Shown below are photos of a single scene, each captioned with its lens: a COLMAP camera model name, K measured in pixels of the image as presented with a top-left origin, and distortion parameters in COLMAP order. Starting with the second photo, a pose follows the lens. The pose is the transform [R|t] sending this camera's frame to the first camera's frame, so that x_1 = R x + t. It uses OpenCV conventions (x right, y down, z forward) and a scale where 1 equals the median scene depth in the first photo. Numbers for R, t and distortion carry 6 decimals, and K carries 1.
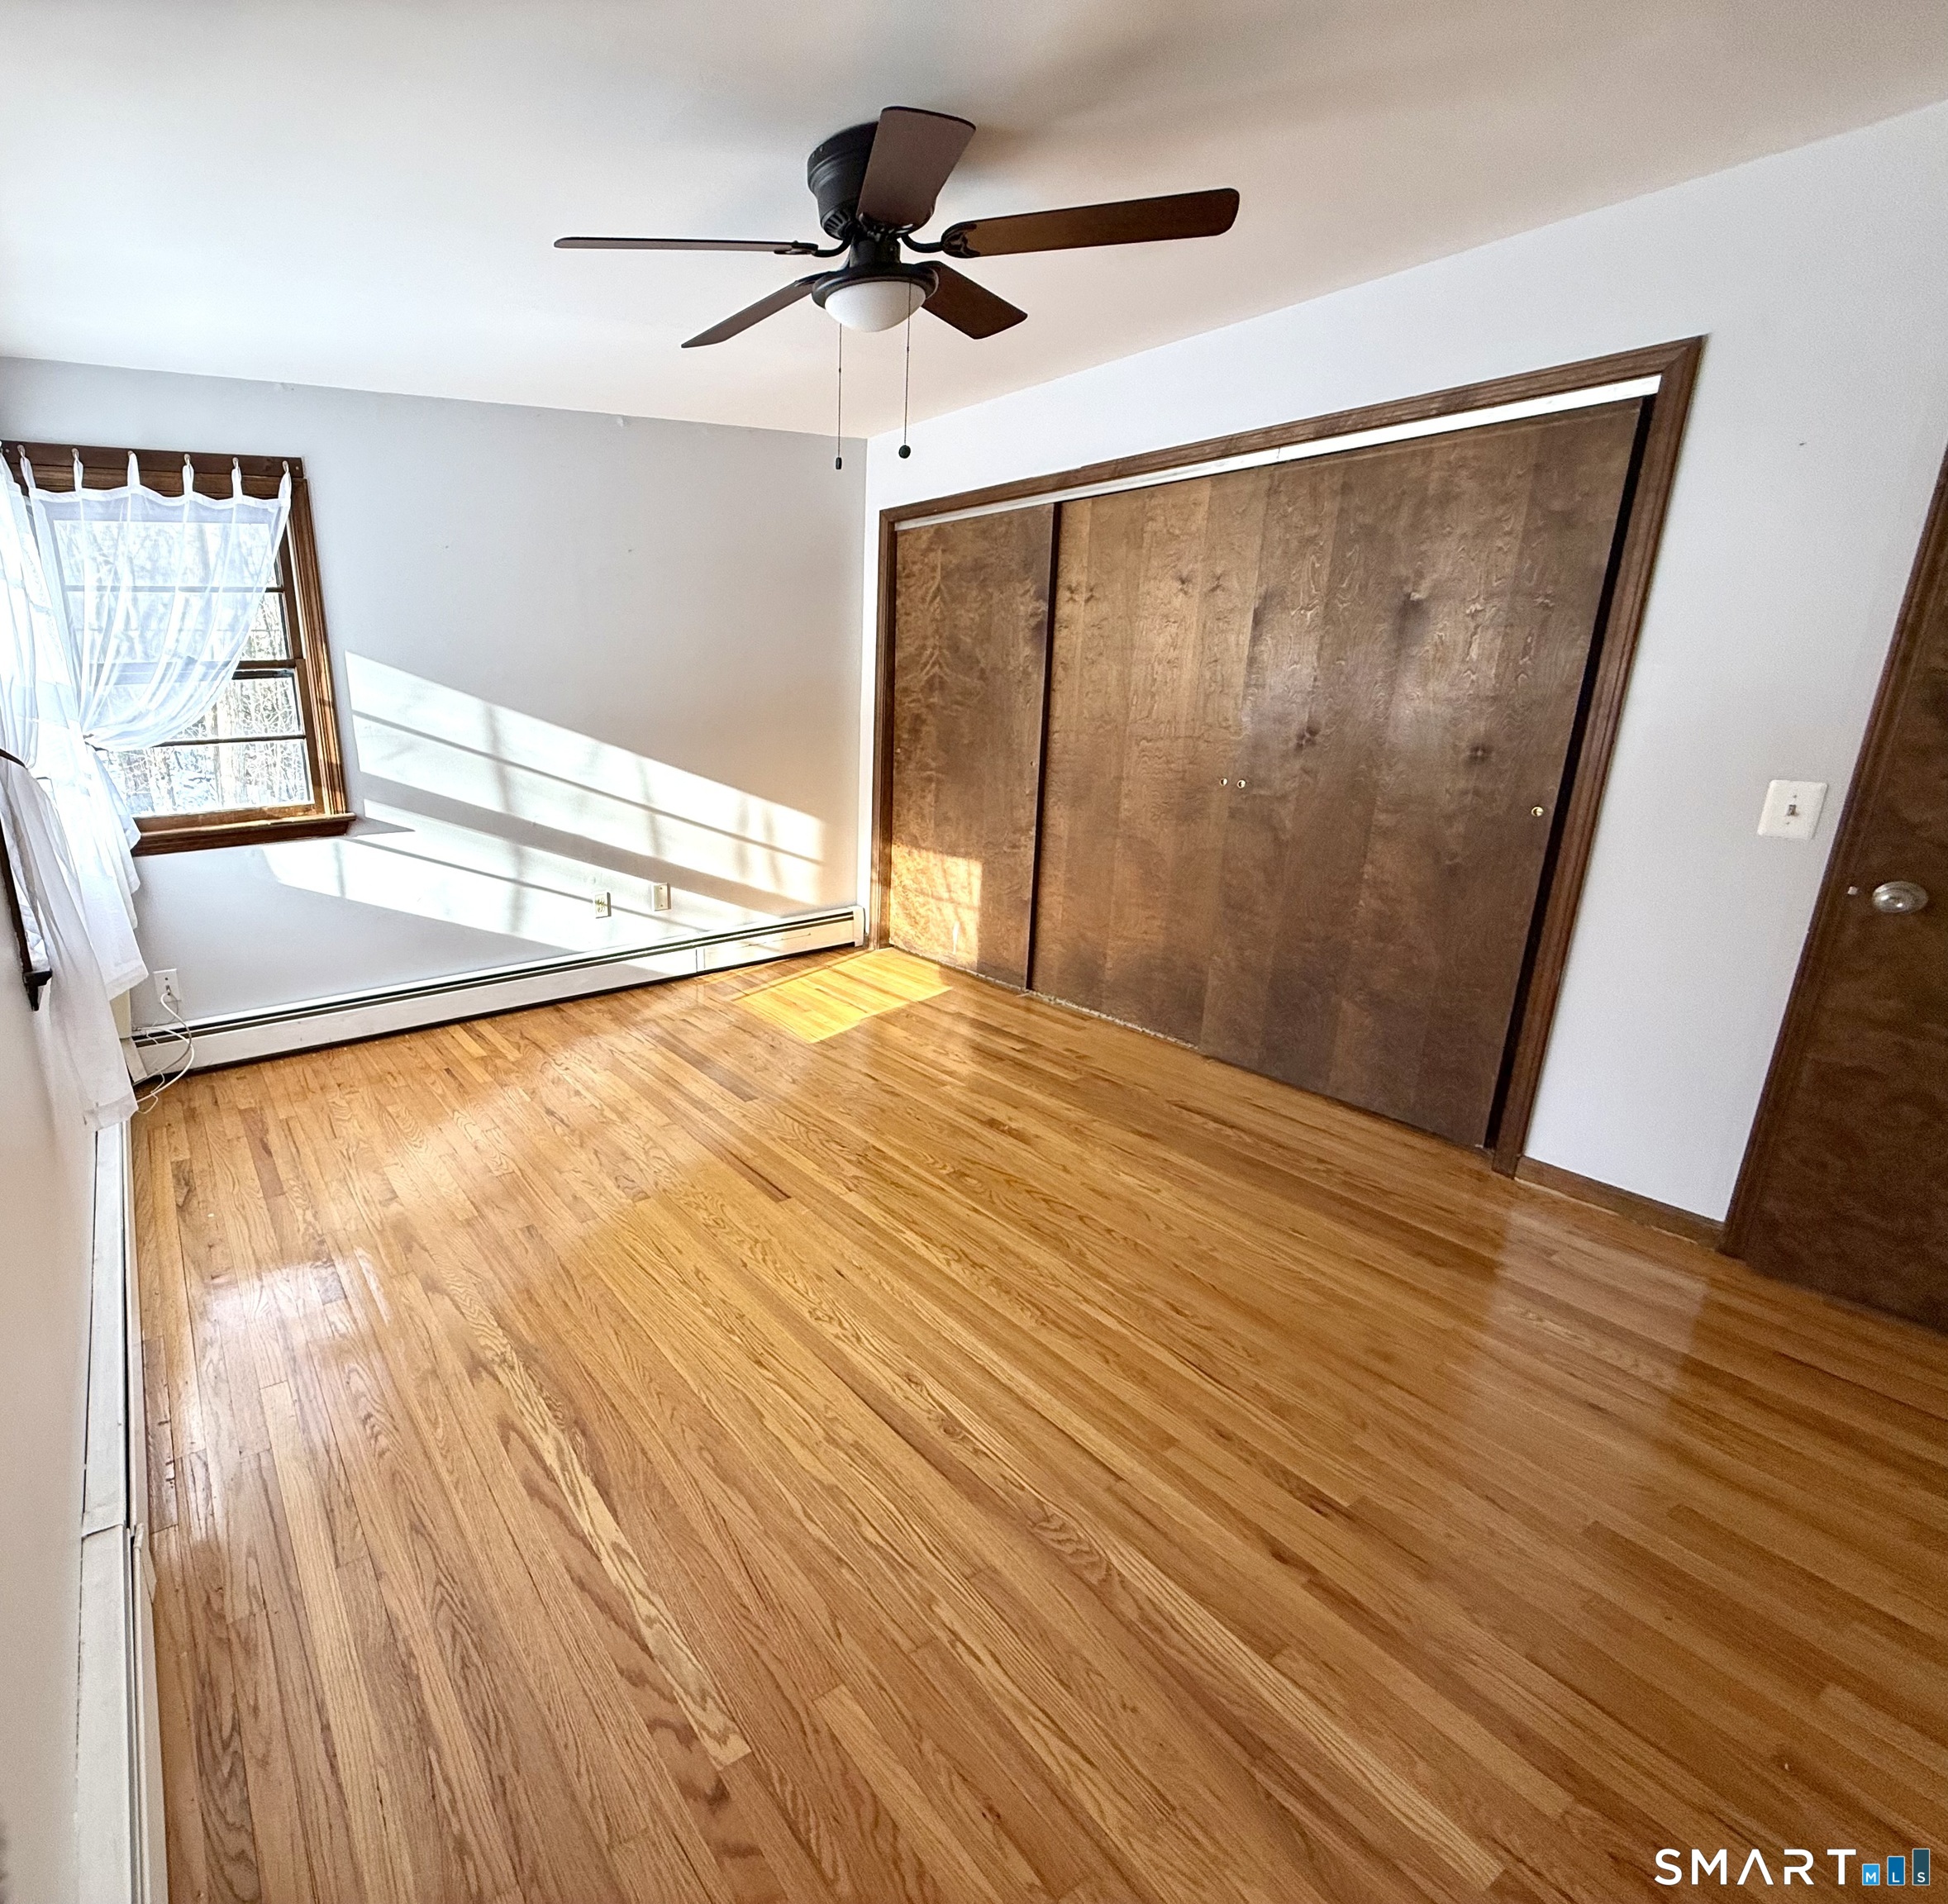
lens RADIAL K [[992.7, 0, 682.6], [0, 992.7, 948.1], [0, 0, 1]] dist [0.002219, -0.000145]
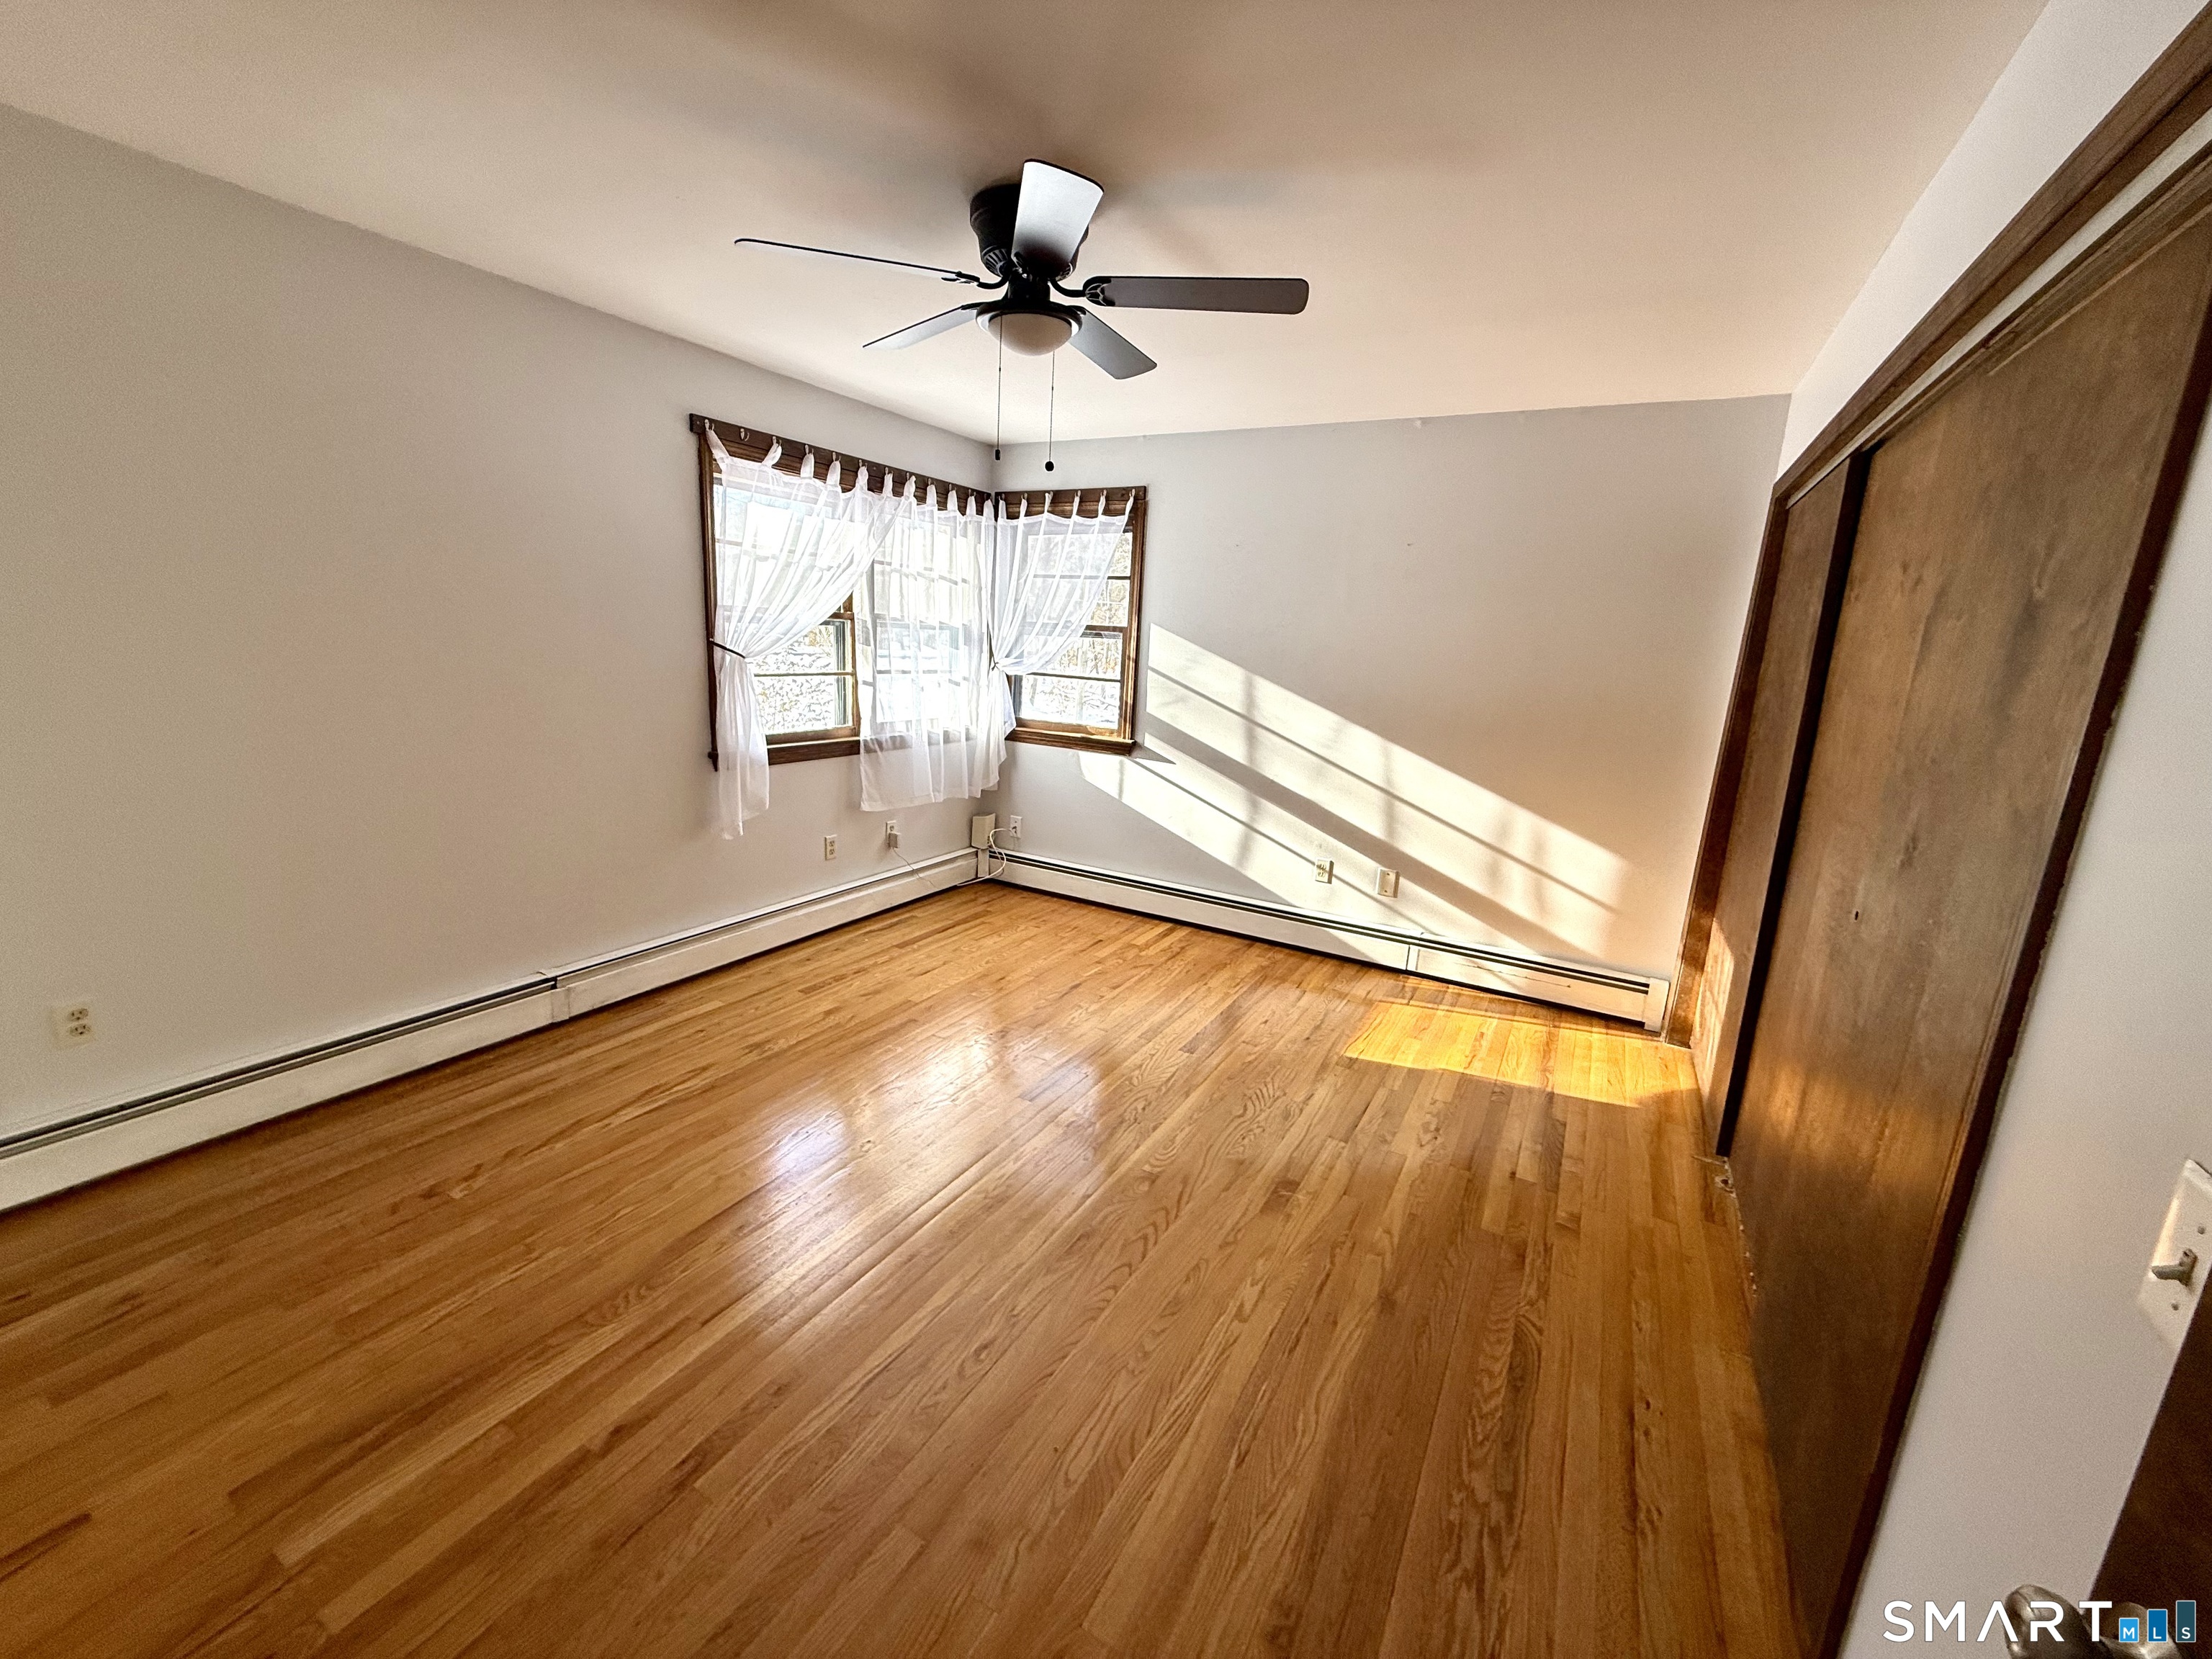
lens RADIAL K [[878.8, 0, 1115.3], [0, 878.8, 830.9], [0, 0, 1]] dist [-0.001313, -0.000272]
pose [[0.532200, 0.237875, -0.812514, 0.656175], [-0.301896, 0.949947, 0.080368, -0.108958], [0.790963, 0.202523, 0.577375, 0.321911]]
